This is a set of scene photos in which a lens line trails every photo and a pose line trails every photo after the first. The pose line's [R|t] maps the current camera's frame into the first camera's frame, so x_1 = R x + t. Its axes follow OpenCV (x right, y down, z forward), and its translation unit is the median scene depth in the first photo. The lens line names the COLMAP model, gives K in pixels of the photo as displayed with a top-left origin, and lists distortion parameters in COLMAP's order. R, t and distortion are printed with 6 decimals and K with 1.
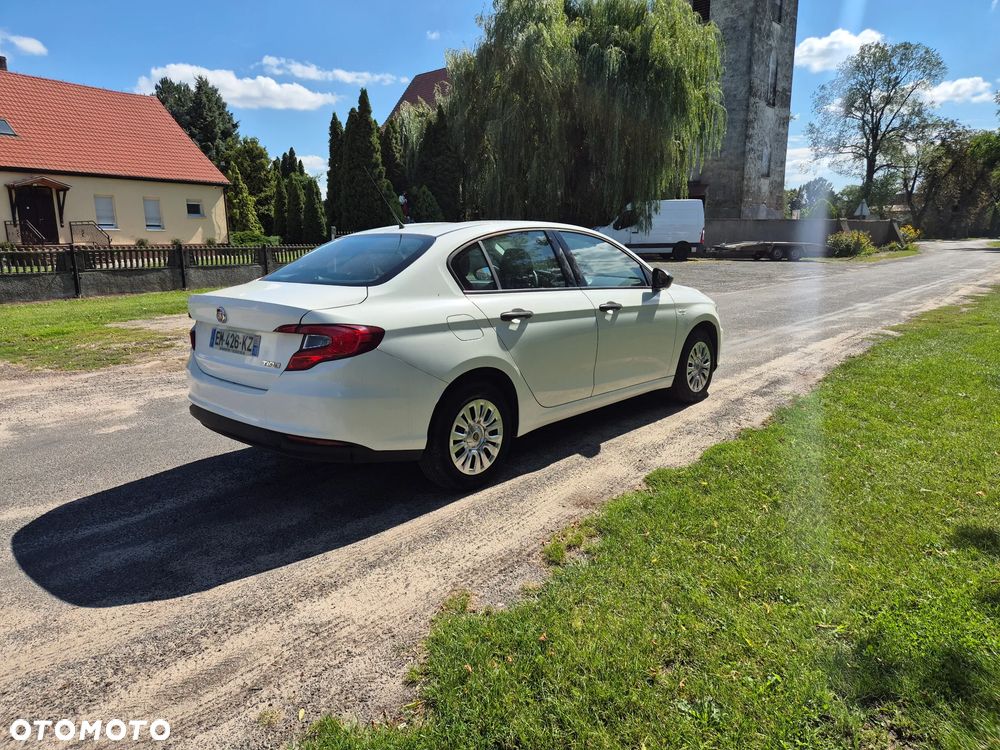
lens RADIAL K [[666.8, 0, 499.4], [0, 666.8, 377.7], [0, 0, 1]] dist [0.063434, -0.051961]
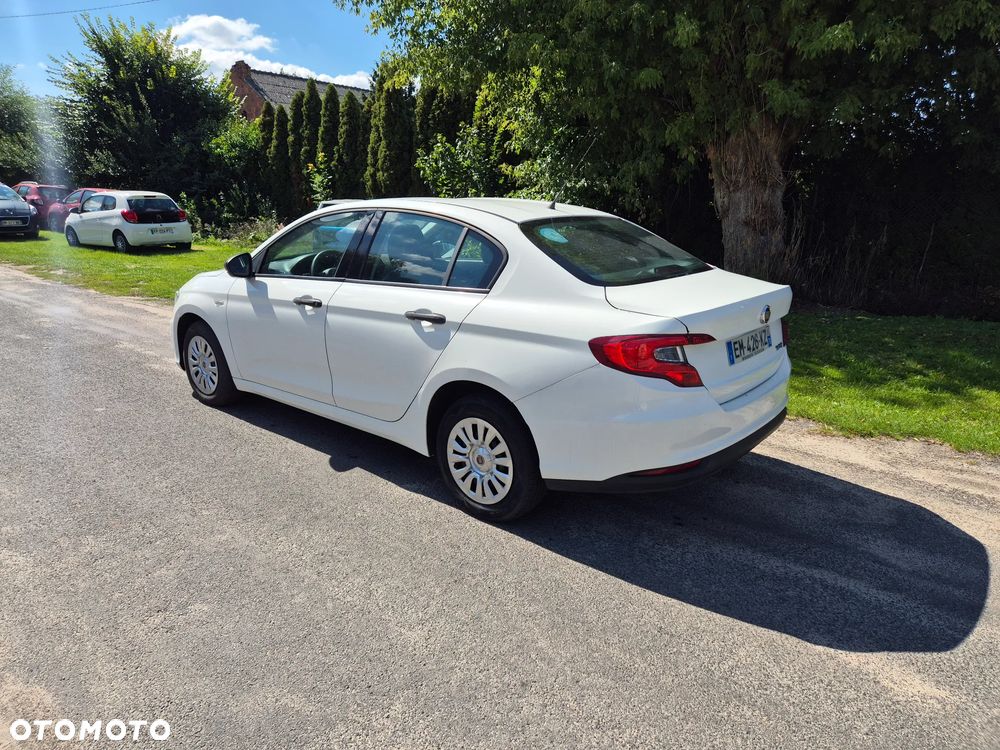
lens RADIAL K [[666.8, 0, 502.6], [0, 666.8, 369.3], [0, 0, 1]] dist [0.063434, -0.051961]
pose [[-0.044464, -0.243493, 0.968883, -0.876777], [0.191306, 0.949818, 0.247481, -0.213655], [-0.980523, 0.196357, 0.004350, 0.931346]]
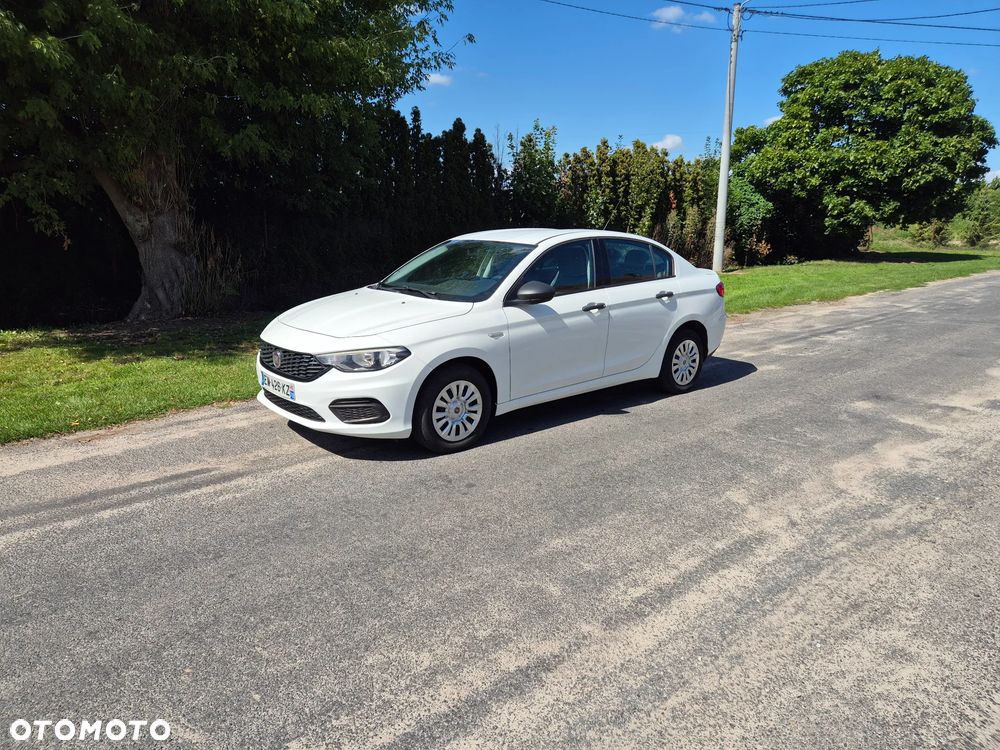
lens RADIAL K [[666.8, 0, 494.5], [0, 666.8, 378.7], [0, 0, 1]] dist [0.063434, -0.051961]
pose [[-0.992187, -0.024664, 0.122296, -0.081647], [0.029086, 0.907522, 0.418997, -0.480391], [-0.121320, 0.419281, -0.899714, 2.144713]]
